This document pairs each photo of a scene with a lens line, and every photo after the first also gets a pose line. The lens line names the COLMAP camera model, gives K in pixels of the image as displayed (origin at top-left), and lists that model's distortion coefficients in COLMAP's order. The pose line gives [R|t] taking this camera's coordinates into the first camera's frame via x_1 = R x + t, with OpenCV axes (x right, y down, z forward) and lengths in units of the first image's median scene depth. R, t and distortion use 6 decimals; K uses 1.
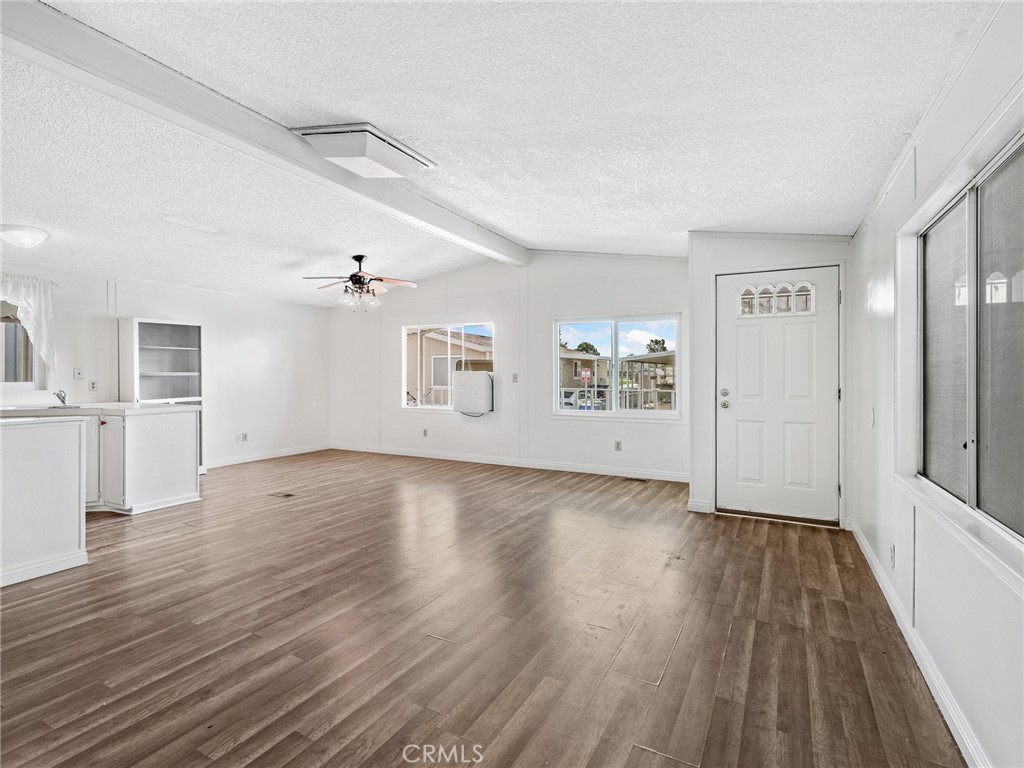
lens RADIAL K [[506.3, 0, 513.4], [0, 506.3, 377.4], [0, 0, 1]] dist [0.000384, 0.000080]
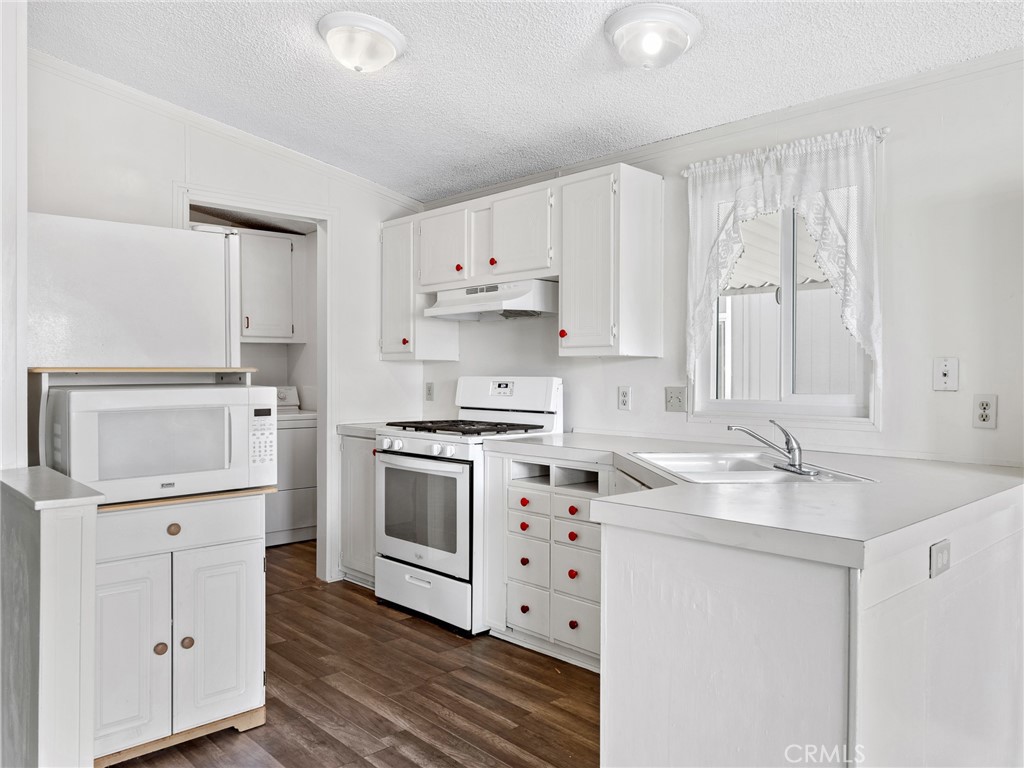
lens RADIAL K [[759.3, 0, 511.4], [0, 759.3, 374.4], [0, 0, 1]] dist [-0.002367, -0.003630]
pose [[-0.331359, -0.003555, -0.943498, -0.252153], [-0.008785, 0.999961, -0.000682, -0.004061], [0.943464, 0.008062, -0.331378, 0.789009]]
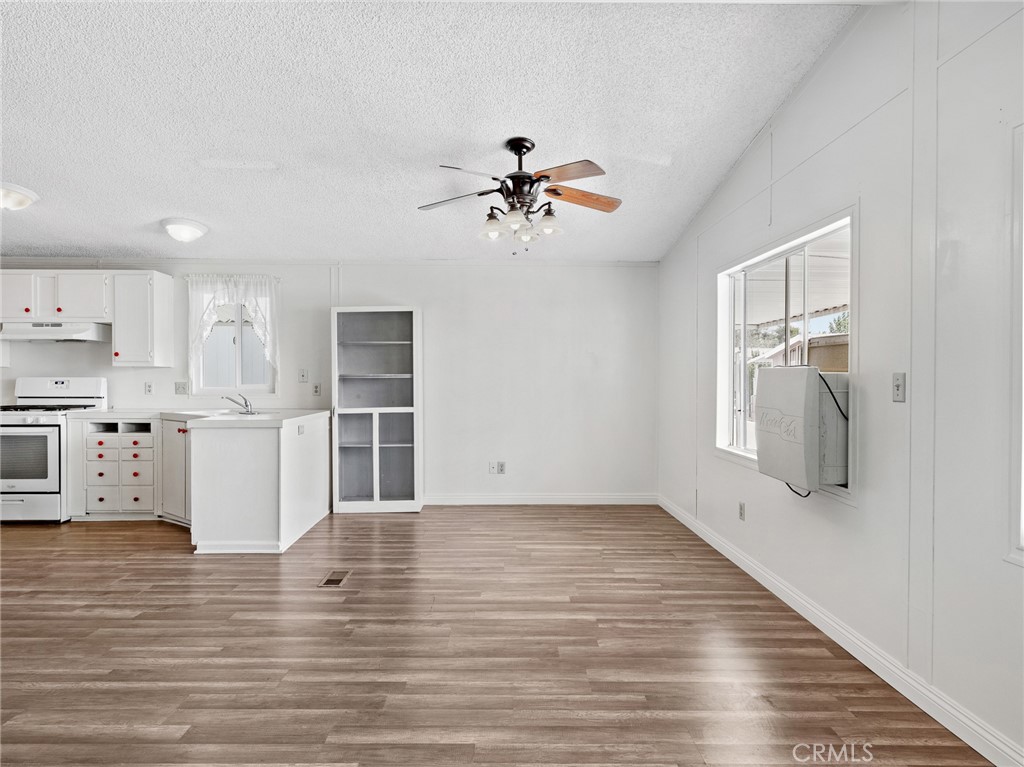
lens RADIAL K [[601.2, 0, 505.5], [0, 601.2, 381.8], [0, 0, 1]] dist [-0.002488, -0.000867]
pose [[0.481390, 0.007167, -0.876477, 0.217191], [-0.004235, 0.999974, 0.005851, -0.003934], [0.876496, 0.000895, 0.481408, 0.707345]]
